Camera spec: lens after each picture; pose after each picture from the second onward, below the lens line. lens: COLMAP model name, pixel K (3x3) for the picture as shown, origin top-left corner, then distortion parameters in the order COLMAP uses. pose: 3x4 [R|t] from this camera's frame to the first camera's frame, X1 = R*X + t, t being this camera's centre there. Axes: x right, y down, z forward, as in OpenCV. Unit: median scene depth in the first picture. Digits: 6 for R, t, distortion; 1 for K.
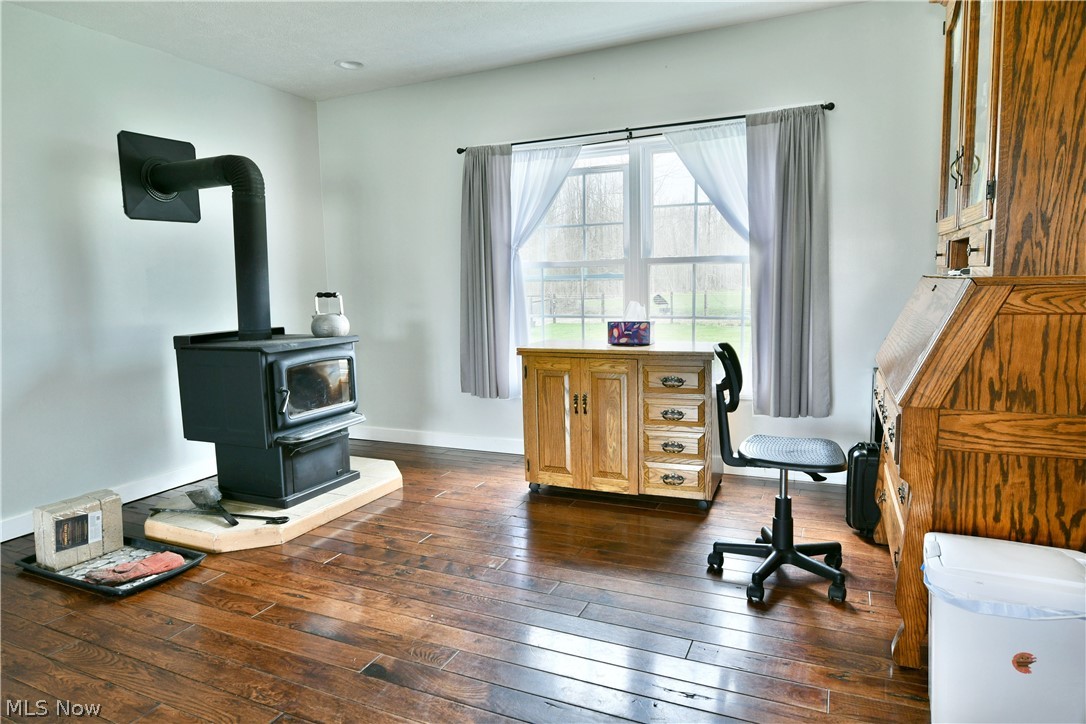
lens RADIAL K [[655.2, 0, 537.0], [0, 655.2, 358.2], [0, 0, 1]] dist [-0.013266, -0.005775]
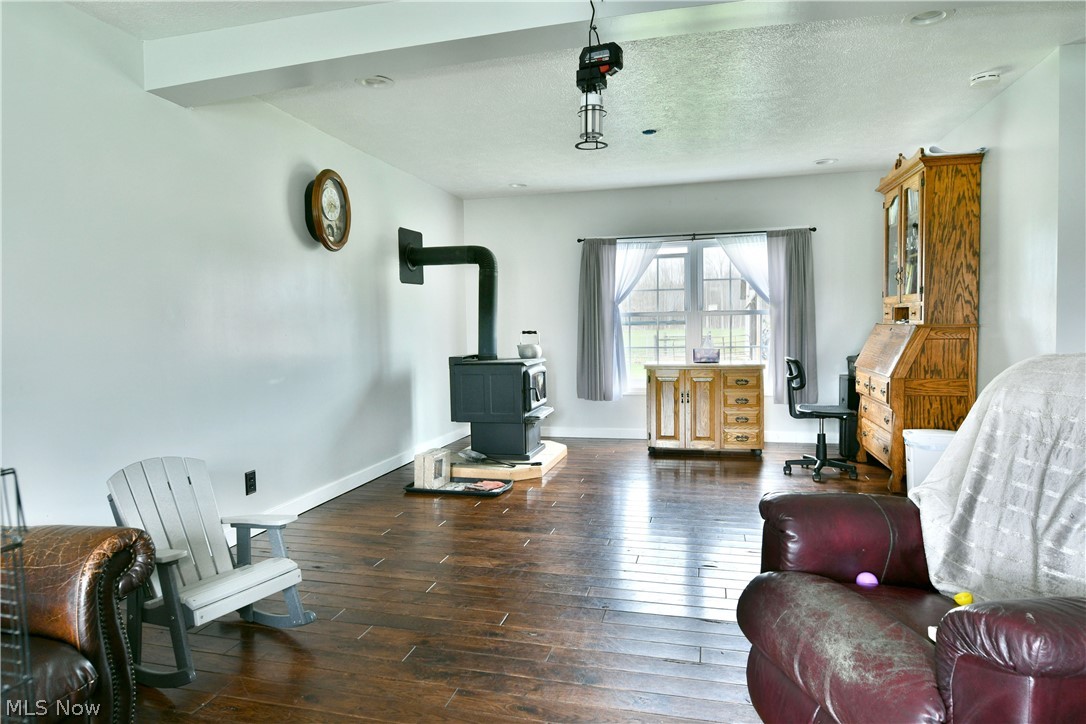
lens RADIAL K [[655.2, 0, 537.0], [0, 655.2, 358.2], [0, 0, 1]] dist [-0.013266, -0.005775]
pose [[0.984771, -0.001742, 0.173847, -0.629812], [0.013183, 0.997819, -0.064679, 0.077100], [-0.173355, 0.065985, 0.982646, -0.629783]]
